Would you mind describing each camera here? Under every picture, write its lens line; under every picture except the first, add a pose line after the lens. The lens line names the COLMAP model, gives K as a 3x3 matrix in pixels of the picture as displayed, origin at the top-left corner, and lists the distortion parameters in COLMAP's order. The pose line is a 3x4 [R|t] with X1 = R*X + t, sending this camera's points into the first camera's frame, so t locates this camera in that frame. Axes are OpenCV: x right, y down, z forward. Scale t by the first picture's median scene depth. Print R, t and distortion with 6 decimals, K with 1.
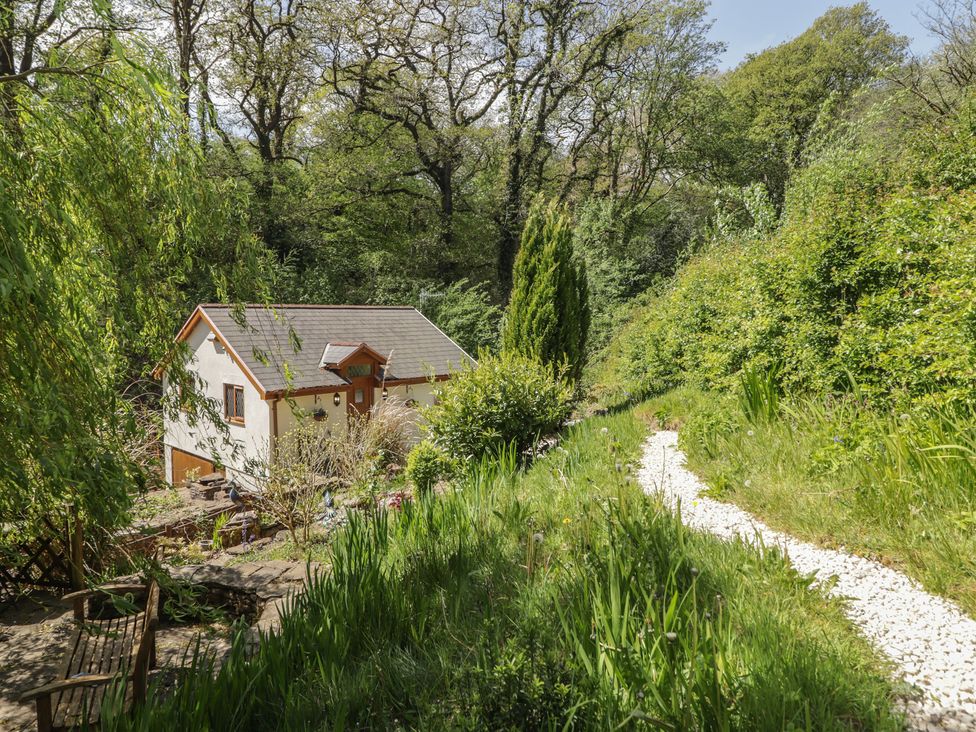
lens RADIAL K [[644.8, 0, 481.1], [0, 644.8, 354.9], [0, 0, 1]] dist [0.006812, 0.001925]
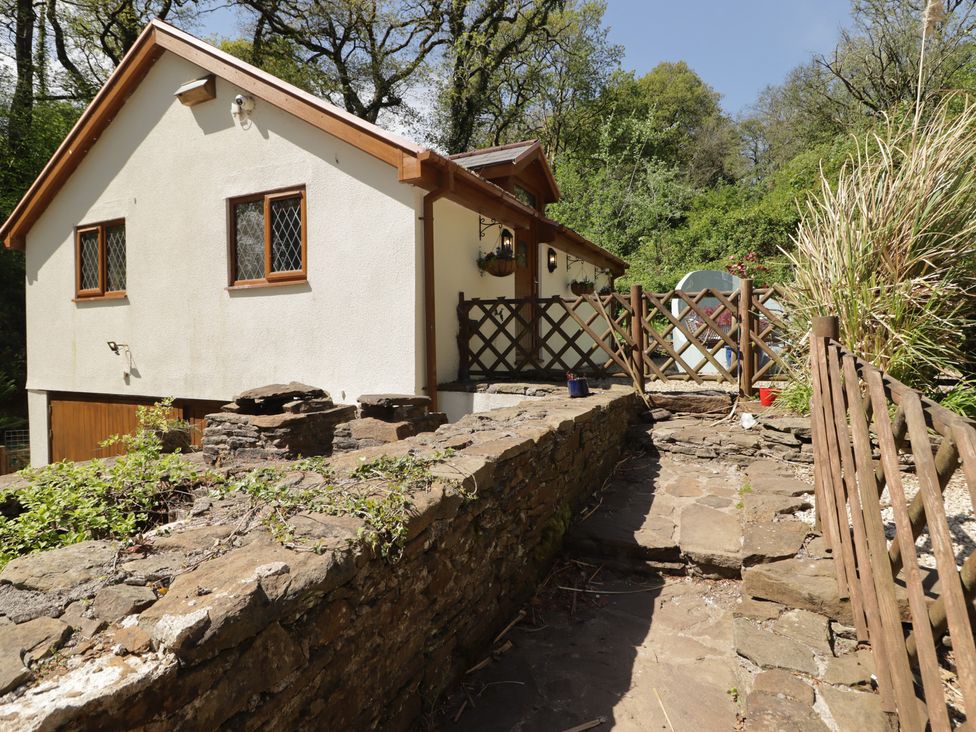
lens RADIAL K [[563.4, 0, 484.8], [0, 563.4, 344.7], [0, 0, 1]] dist [0.006007, -0.021770]
pose [[0.957735, -0.010300, 0.287467, -0.331421], [0.027821, 0.997990, -0.056931, 0.152825], [-0.286303, 0.062523, 0.956097, 0.594185]]
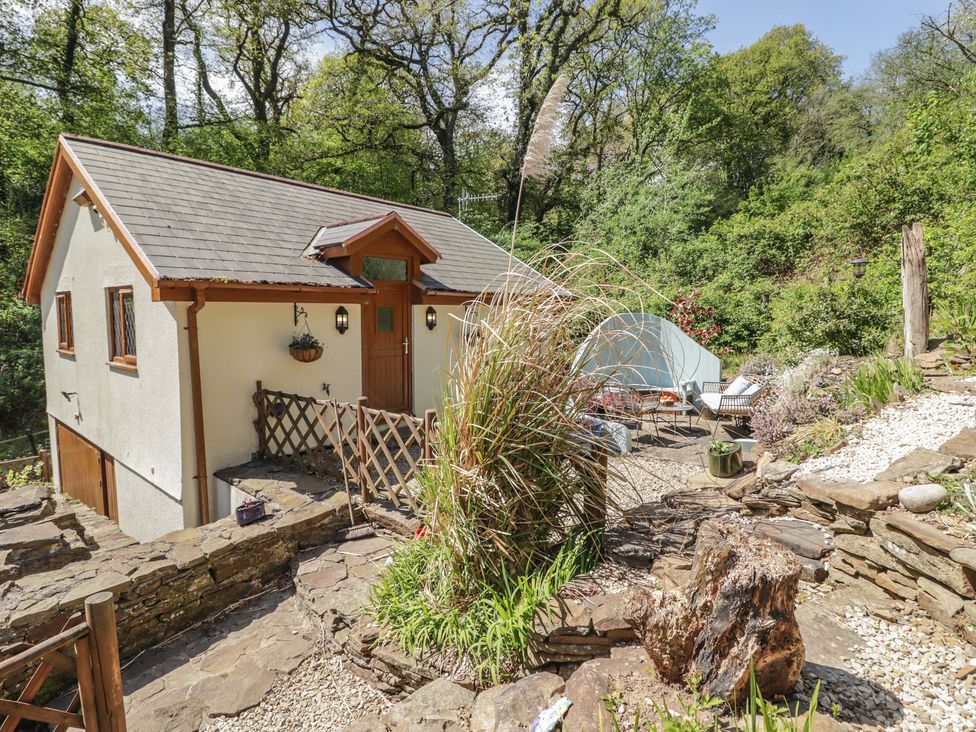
lens RADIAL K [[508.5, 0, 481.9], [0, 508.5, 355.5], [0, 0, 1]] dist [-0.001232, -0.014233]
pose [[0.998100, -0.003085, 0.061533, -0.133490], [0.001339, 0.999596, 0.028383, 0.080269], [-0.061595, -0.028247, 0.997701, 0.575280]]
